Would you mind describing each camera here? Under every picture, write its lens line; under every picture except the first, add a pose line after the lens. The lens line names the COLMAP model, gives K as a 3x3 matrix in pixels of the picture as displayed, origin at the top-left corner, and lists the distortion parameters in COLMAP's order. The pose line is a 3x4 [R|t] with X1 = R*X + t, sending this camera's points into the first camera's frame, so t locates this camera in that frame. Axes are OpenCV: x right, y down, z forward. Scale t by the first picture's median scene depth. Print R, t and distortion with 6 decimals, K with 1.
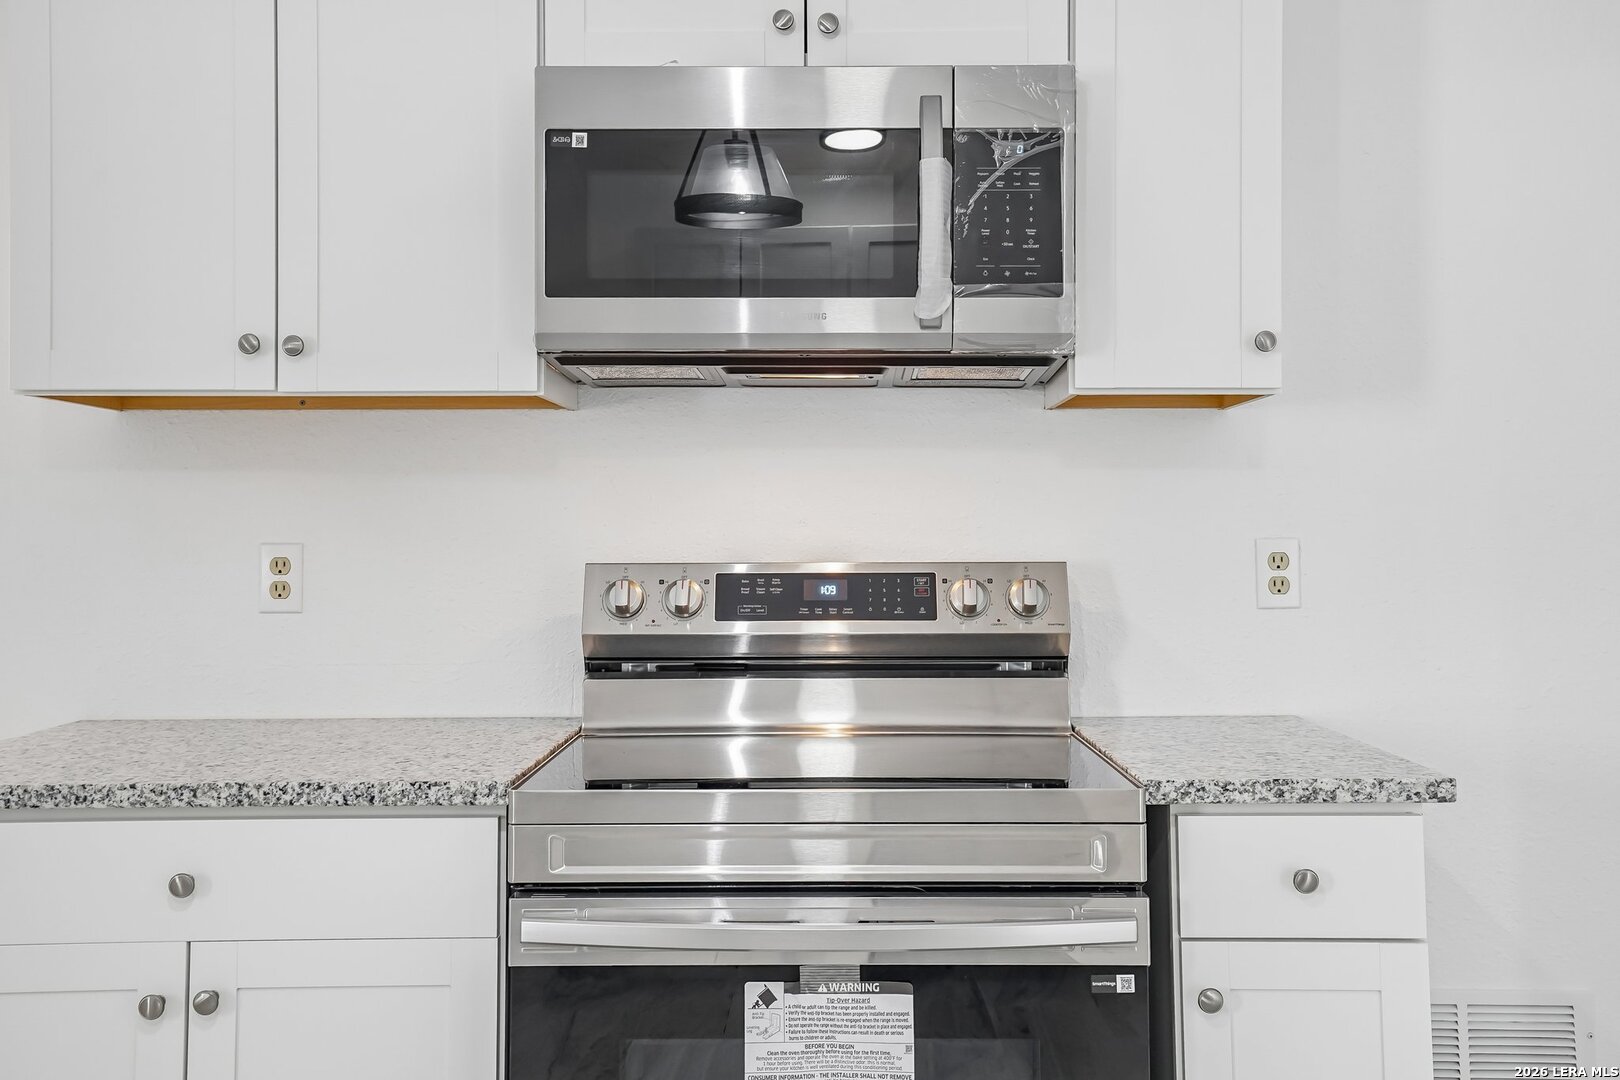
lens RADIAL K [[1566.0, 0, 807.7], [0, 1566.0, 477.7], [0, 0, 1]] dist [0.058239, 0.008354]
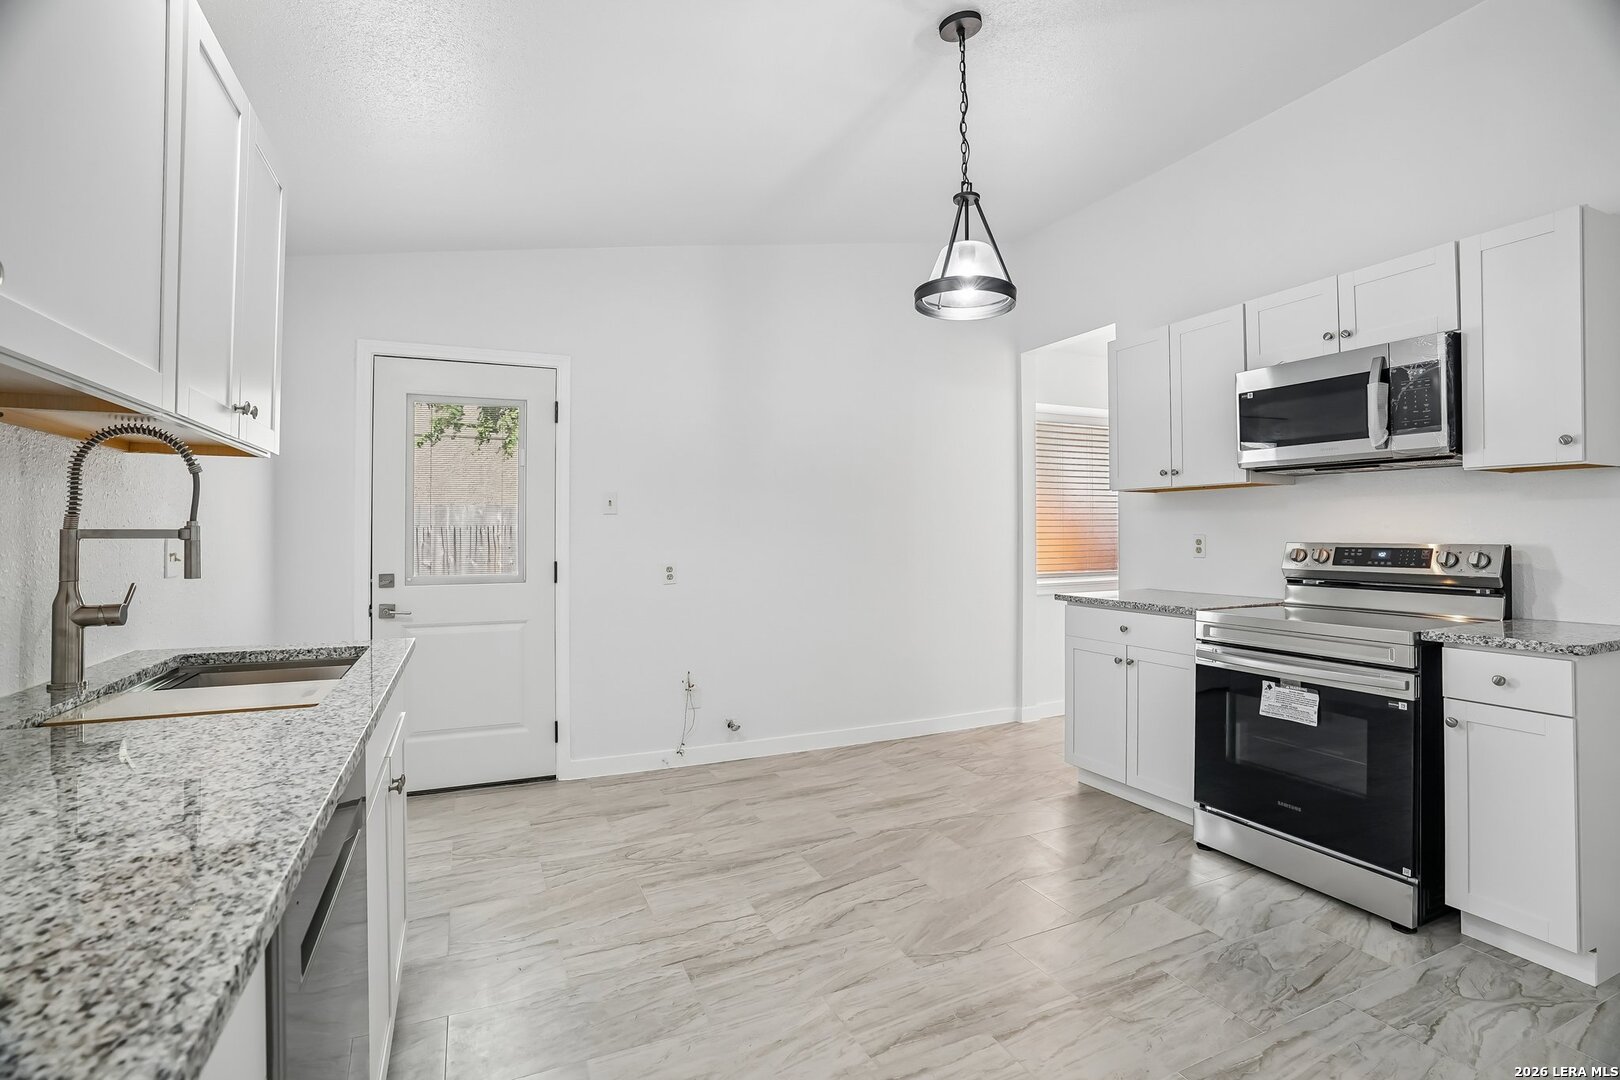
lens RADIAL K [[743.2, 0, 819.6], [0, 743.2, 524.1], [0, 0, 1]] dist [-0.059632, 0.017677]
pose [[0.441019, -0.007952, -0.897463, 0.709270], [0.035930, 0.999316, 0.008802, -0.019010], [0.896778, -0.036127, 0.441002, -0.309558]]
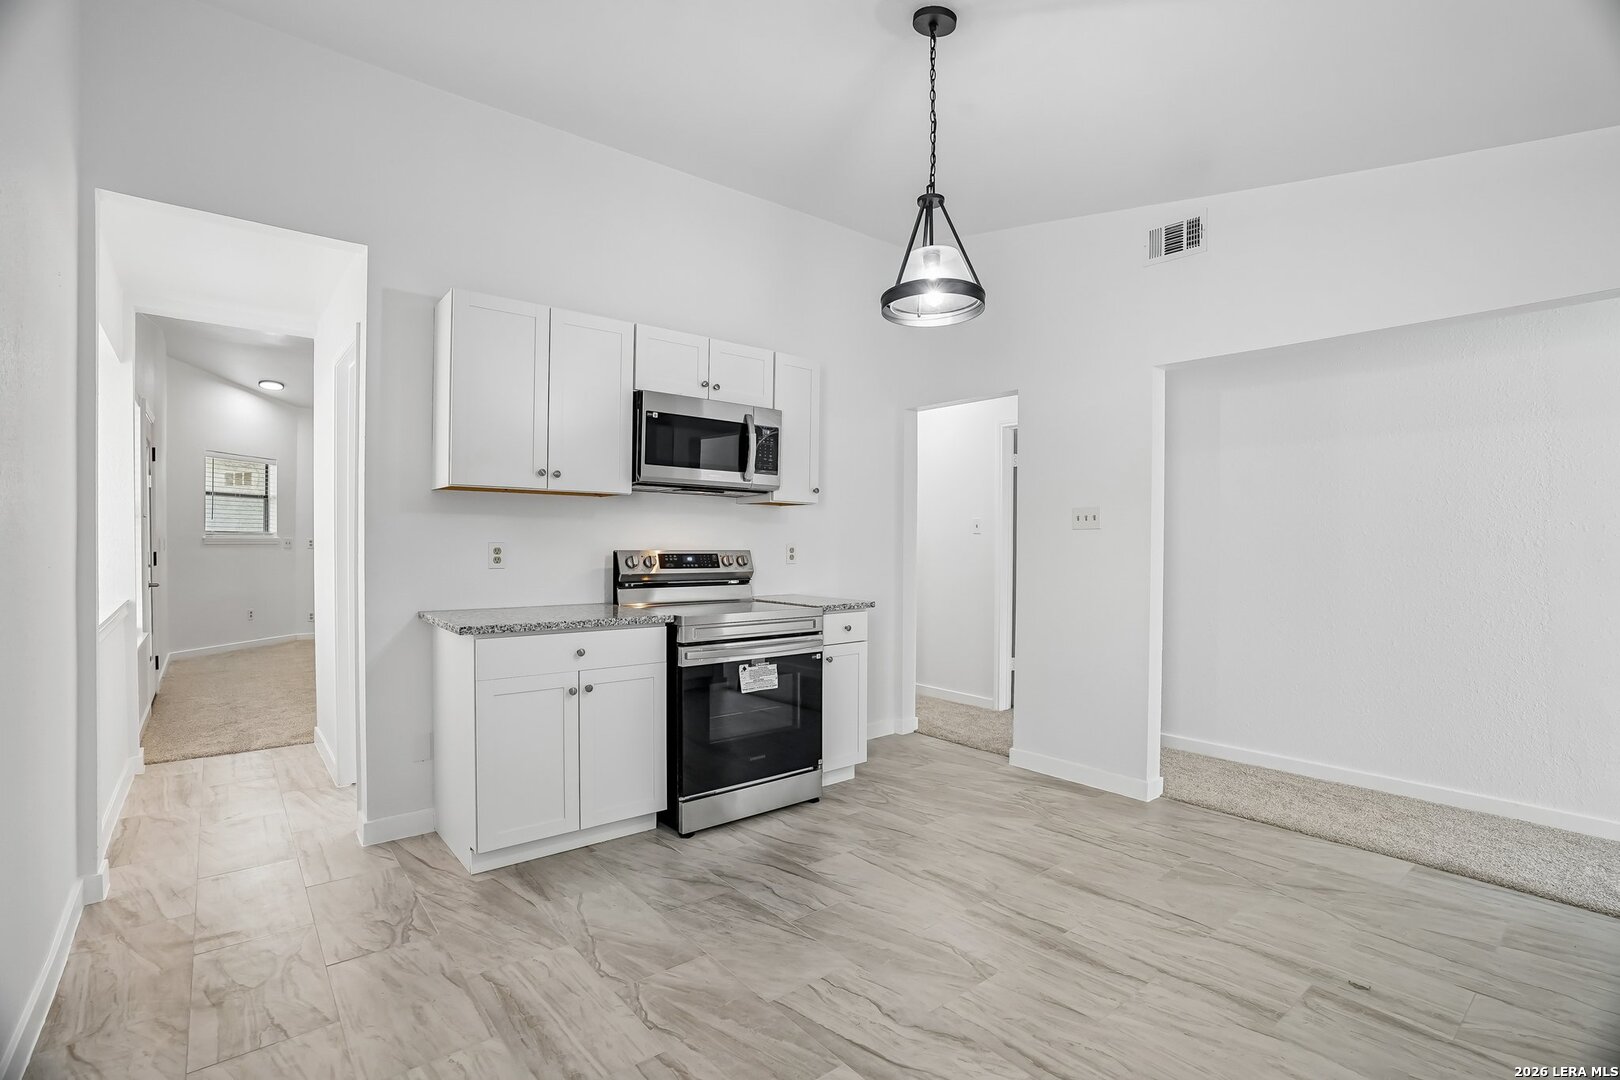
lens RADIAL K [[756.2, 0, 796.2], [0, 756.2, 547.0], [0, 0, 1]] dist [-0.079462, 0.033268]
pose [[0.770823, 0.005301, 0.637027, -0.886195], [-0.035493, 0.998770, 0.034636, -0.014445], [-0.636060, -0.049308, 0.770063, -0.345785]]
